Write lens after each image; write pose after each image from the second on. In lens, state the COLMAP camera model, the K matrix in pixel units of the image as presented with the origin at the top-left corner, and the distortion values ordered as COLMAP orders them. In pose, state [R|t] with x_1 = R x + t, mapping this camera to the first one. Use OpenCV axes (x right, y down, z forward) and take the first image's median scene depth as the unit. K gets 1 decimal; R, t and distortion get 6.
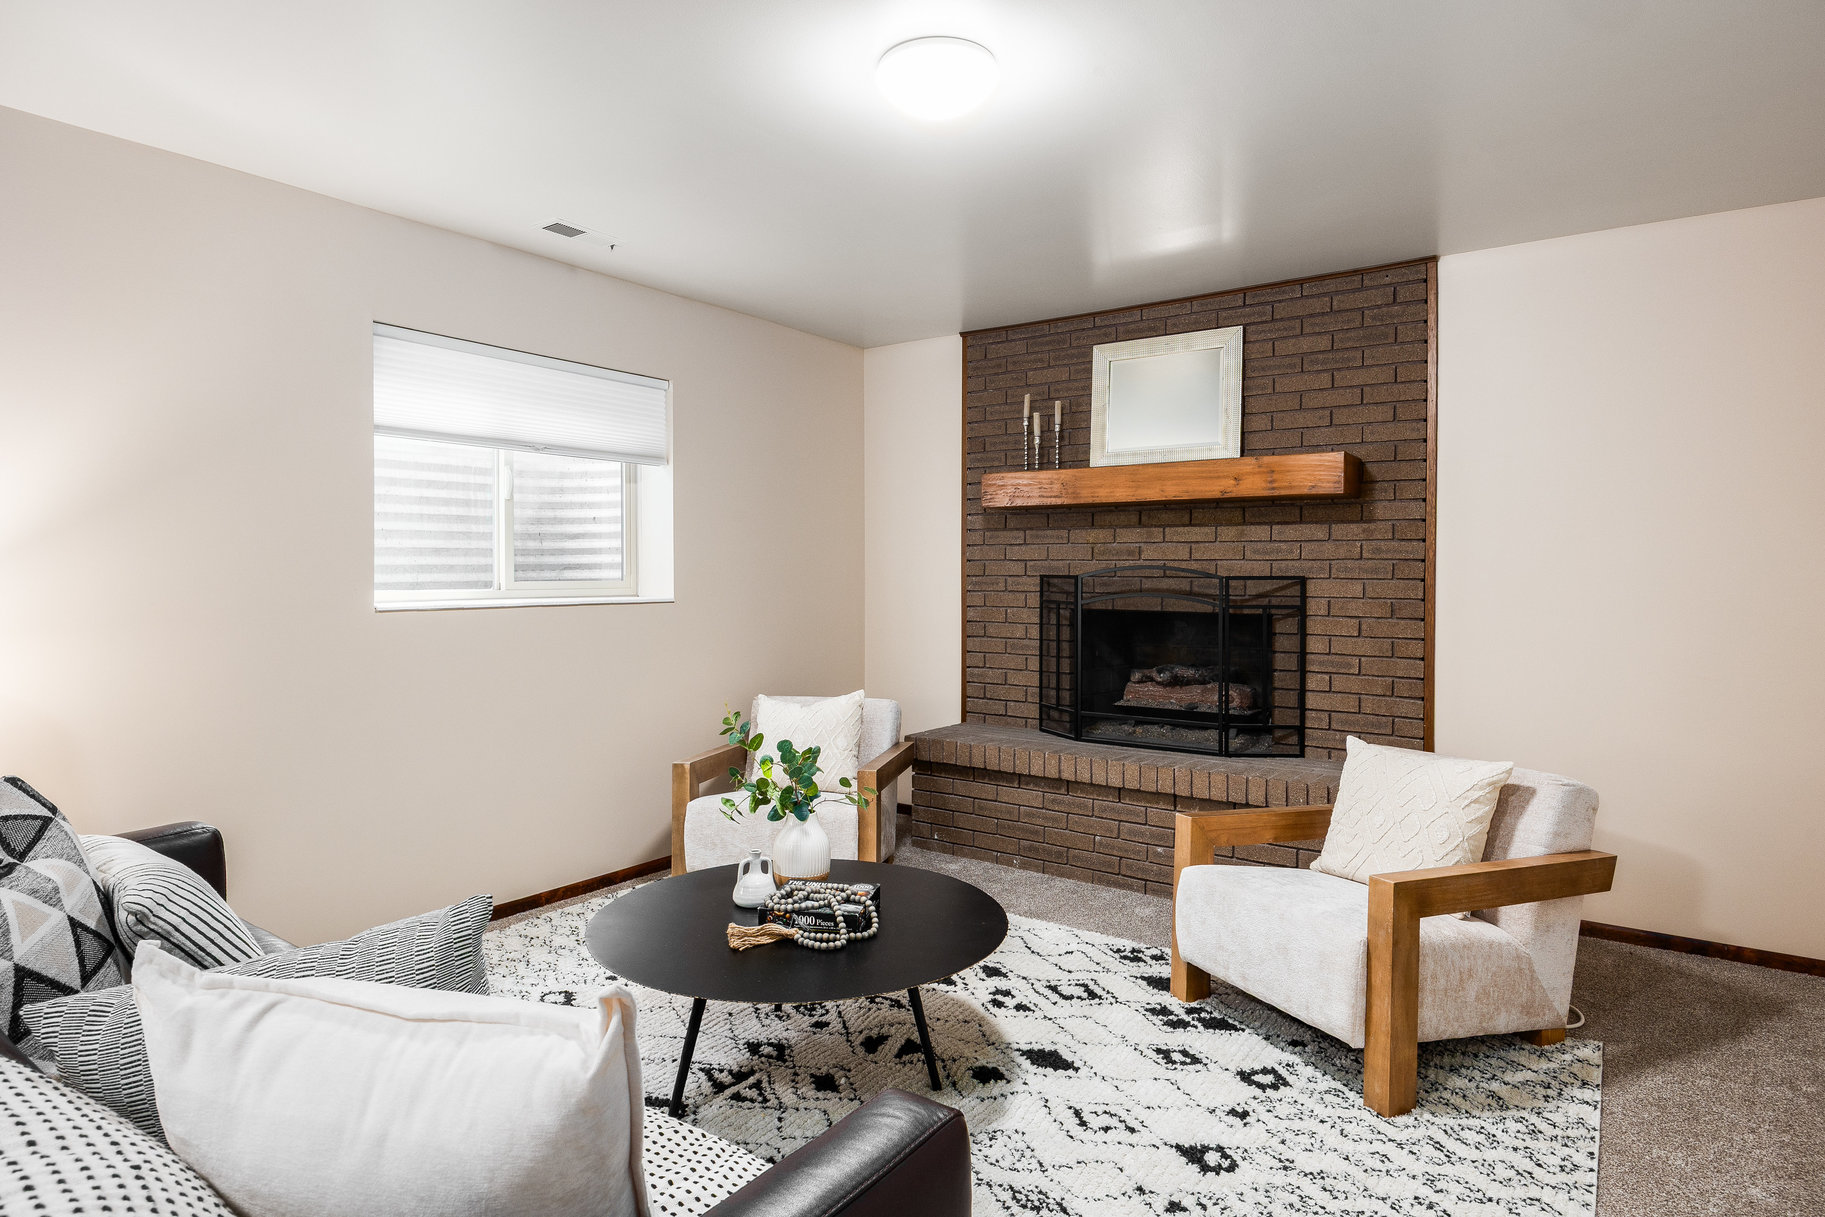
lens RADIAL K [[1020.0, 0, 892.0], [0, 1020.0, 570.5], [0, 0, 1]] dist [0.002056, 0.001791]
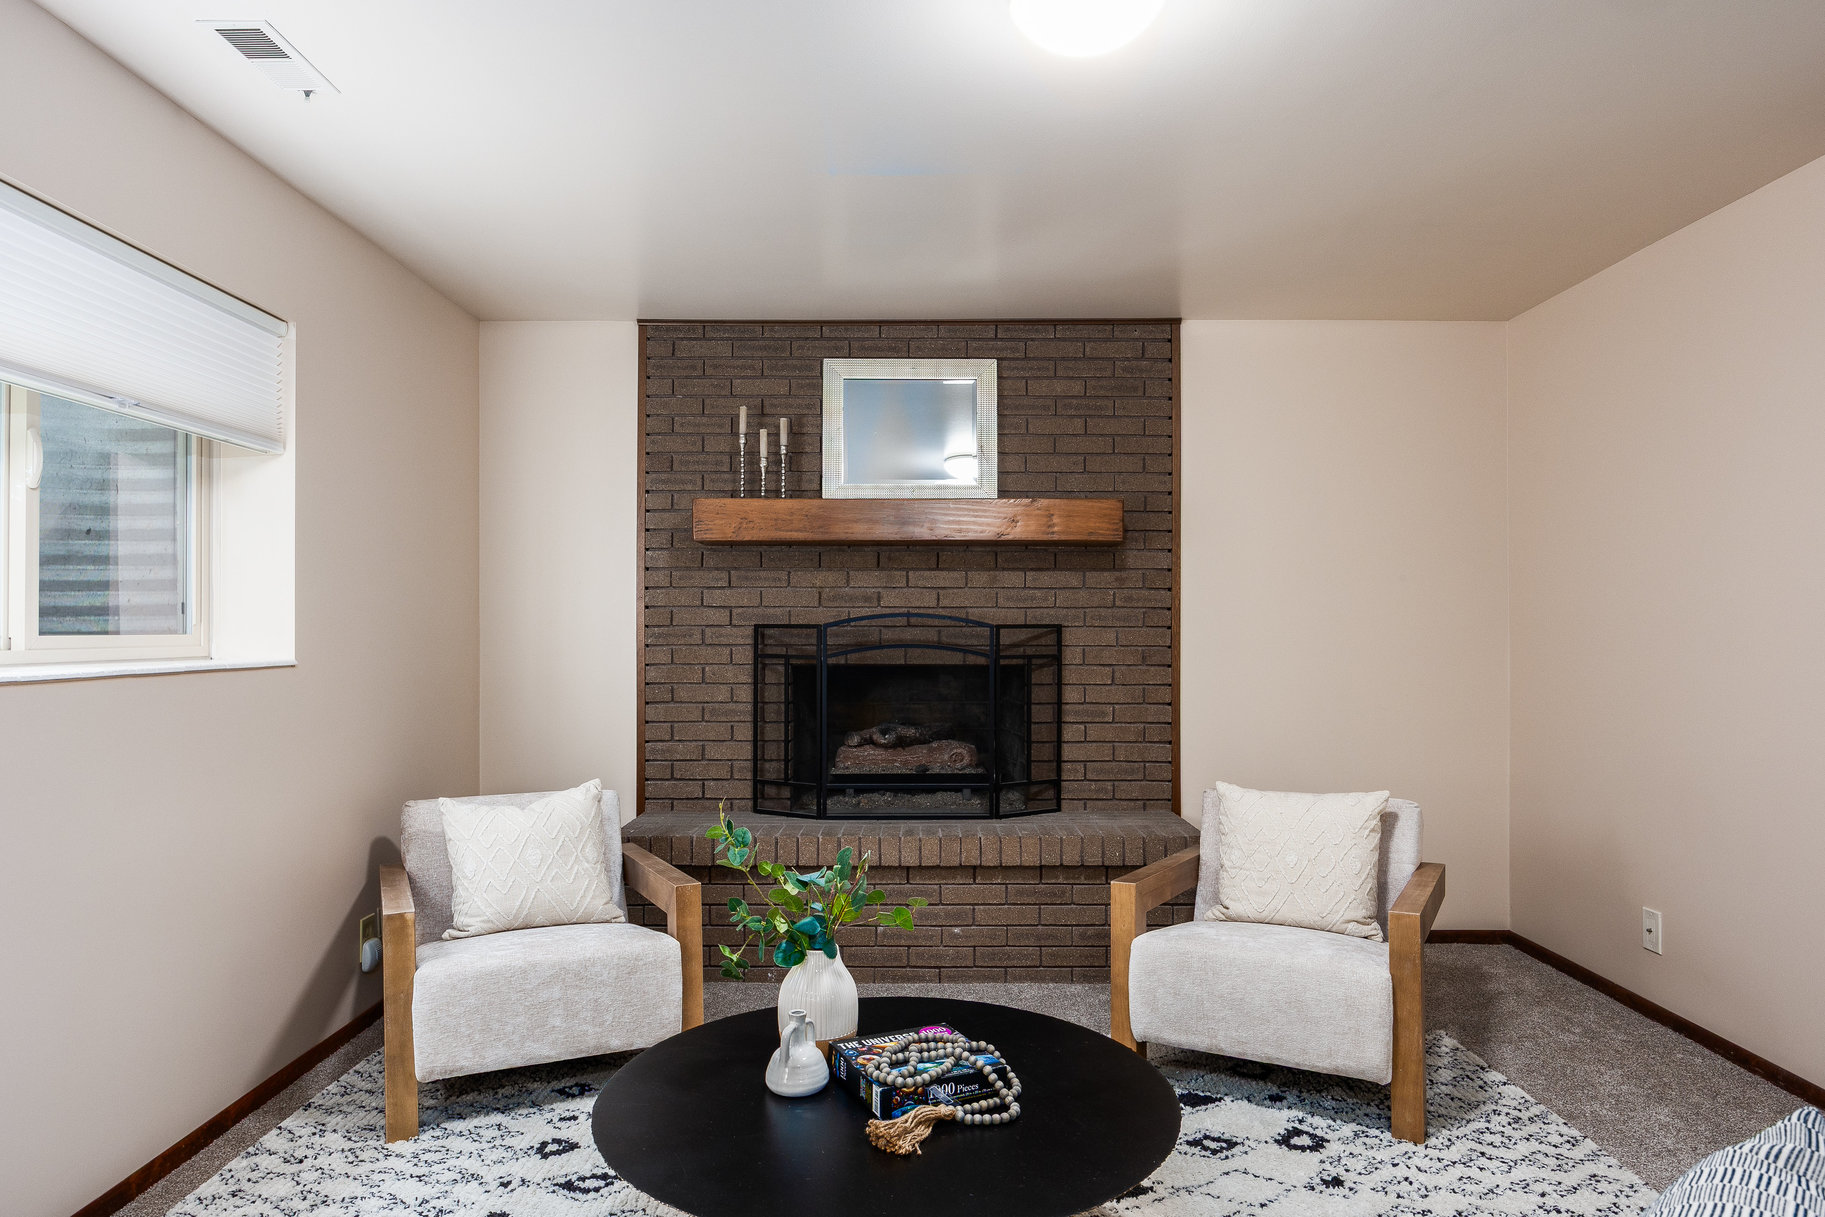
lens RADIAL K [[1128.8, 0, 922.1], [0, 1128.8, 608.9], [0, 0, 1]] dist [-0.002174, 0.002375]
pose [[0.809379, 0.007224, 0.587242, -0.341066], [0.001900, 0.999887, -0.014919, 0.006564], [-0.587284, 0.013191, 0.809274, 0.209915]]
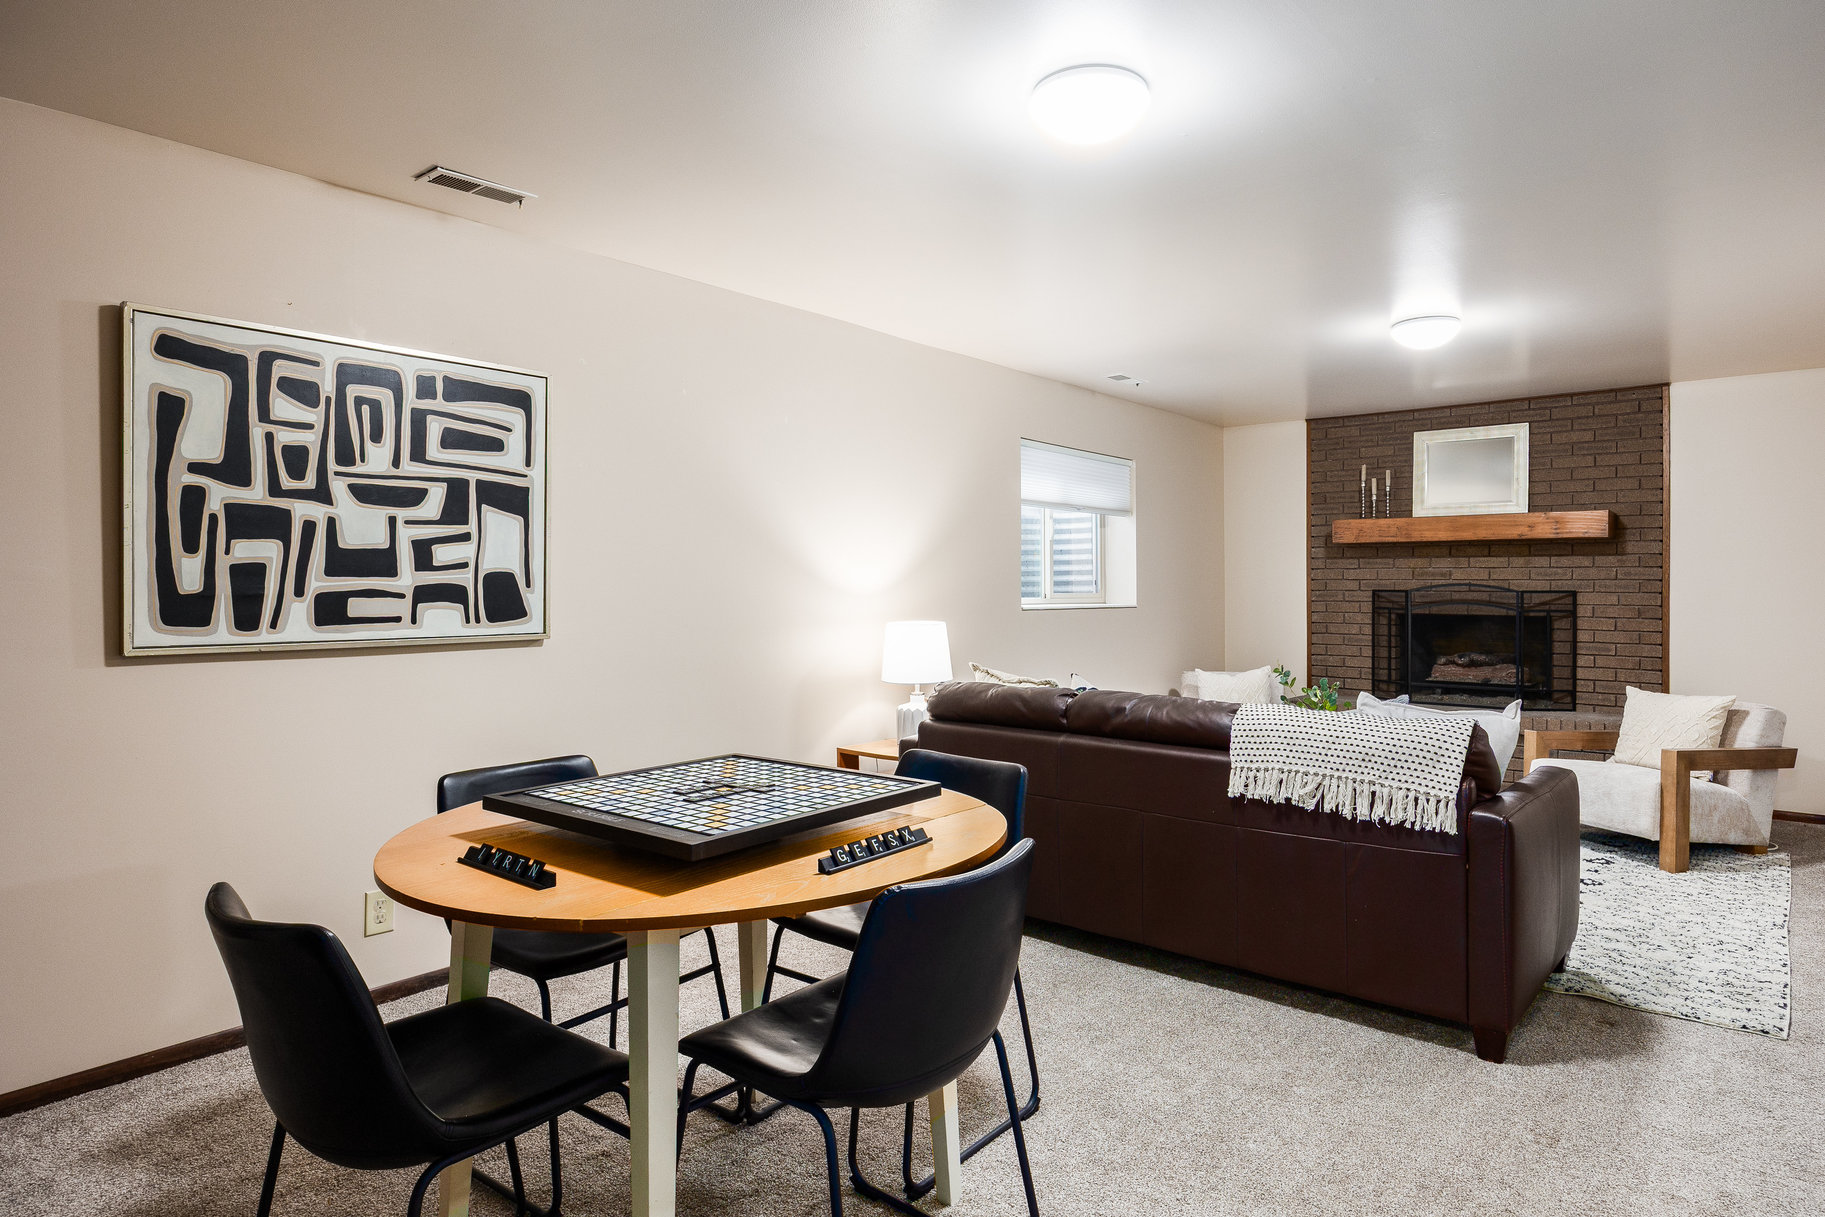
lens RADIAL K [[1020.0, 0, 965.2], [0, 1020.0, 576.7], [0, 0, 1]] dist [0.002056, 0.001791]
pose [[0.998515, 0.000706, -0.054472, -0.419660], [-0.001263, 0.999947, -0.010183, 0.001462], [0.054462, 0.010237, 0.998463, -0.562179]]
